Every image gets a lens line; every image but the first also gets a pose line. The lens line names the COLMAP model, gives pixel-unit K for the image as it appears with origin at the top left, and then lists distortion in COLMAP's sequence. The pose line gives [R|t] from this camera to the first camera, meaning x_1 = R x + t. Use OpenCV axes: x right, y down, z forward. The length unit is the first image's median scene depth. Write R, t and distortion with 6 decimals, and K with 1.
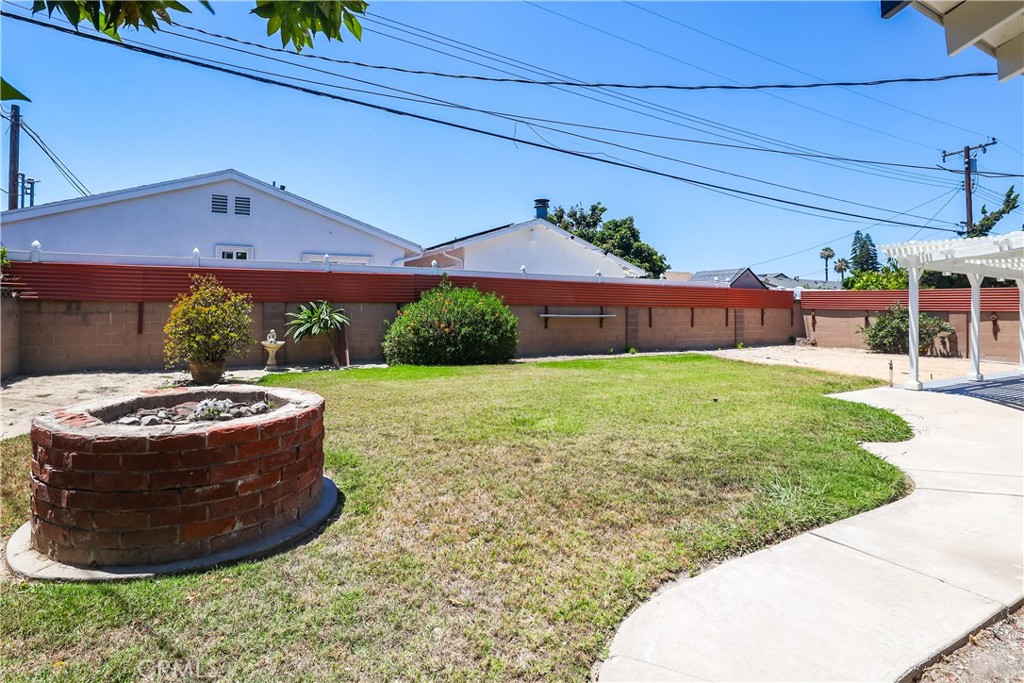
lens RADIAL K [[448.7, 0, 505.5], [0, 448.7, 332.7], [0, 0, 1]] dist [-0.031488, 0.000214]
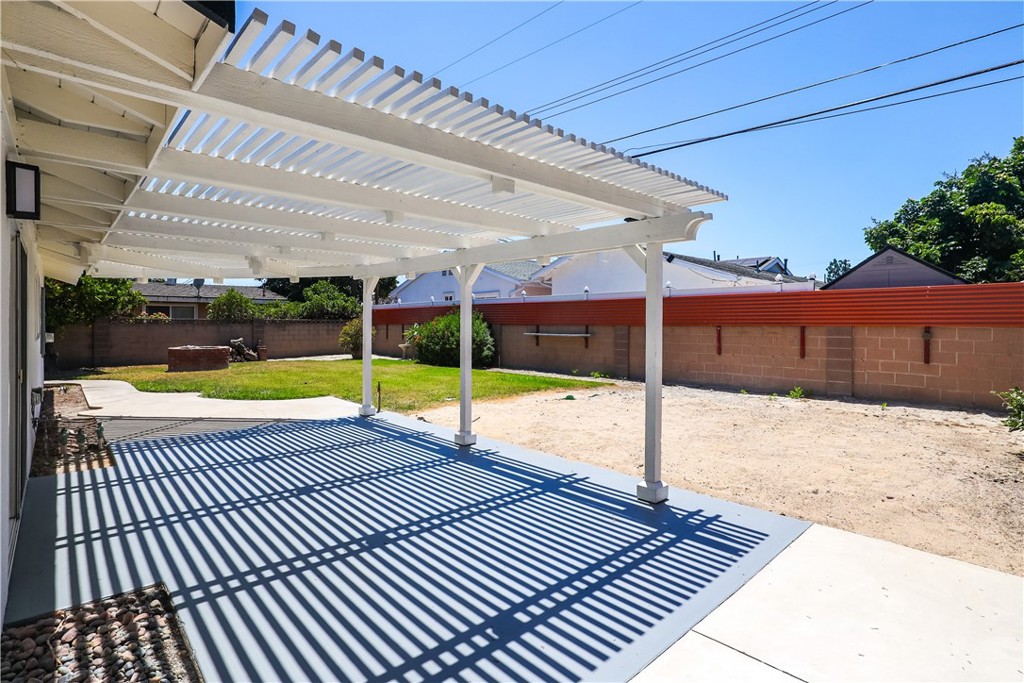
lens RADIAL K [[520.1, 0, 514.7], [0, 520.1, 322.1], [0, 0, 1]] dist [-0.000218, -0.000220]
pose [[0.295856, -0.013623, -0.955135, 1.221983], [-0.053369, 0.998101, -0.030767, -0.023963], [0.953740, 0.060077, 0.294568, 0.538486]]
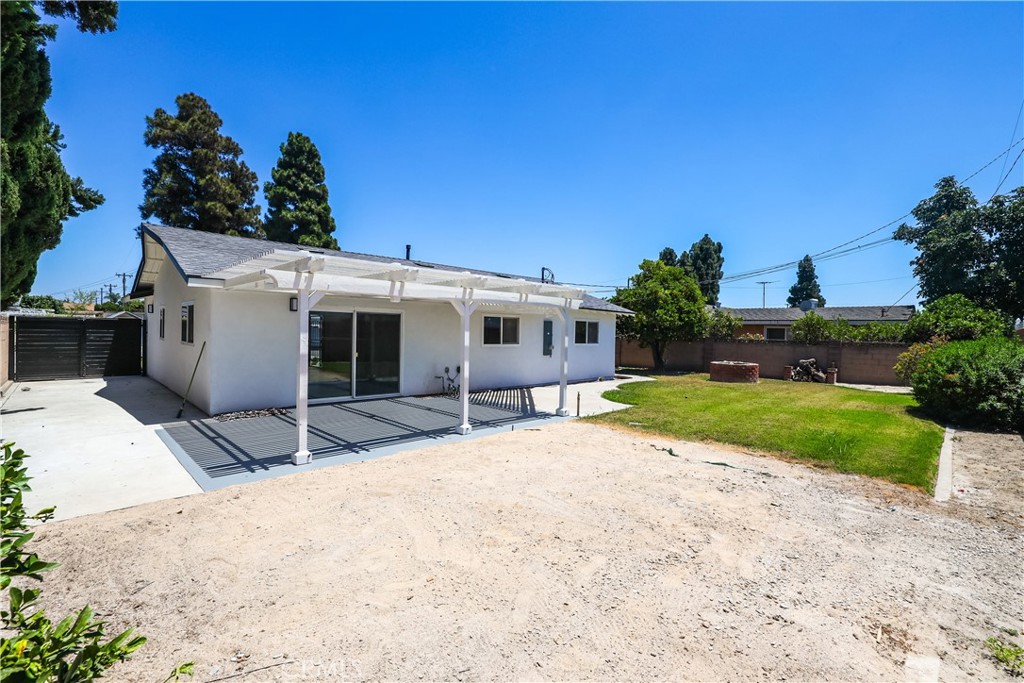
lens RADIAL K [[447.5, 0, 489.1], [0, 447.5, 337.9], [0, 0, 1]] dist [-0.000797, 0.000052]
pose [[-0.960560, -0.029317, -0.276524, 0.839212], [-0.048724, 0.996787, 0.063574, -0.082279], [0.273771, 0.074540, -0.958902, 1.239105]]
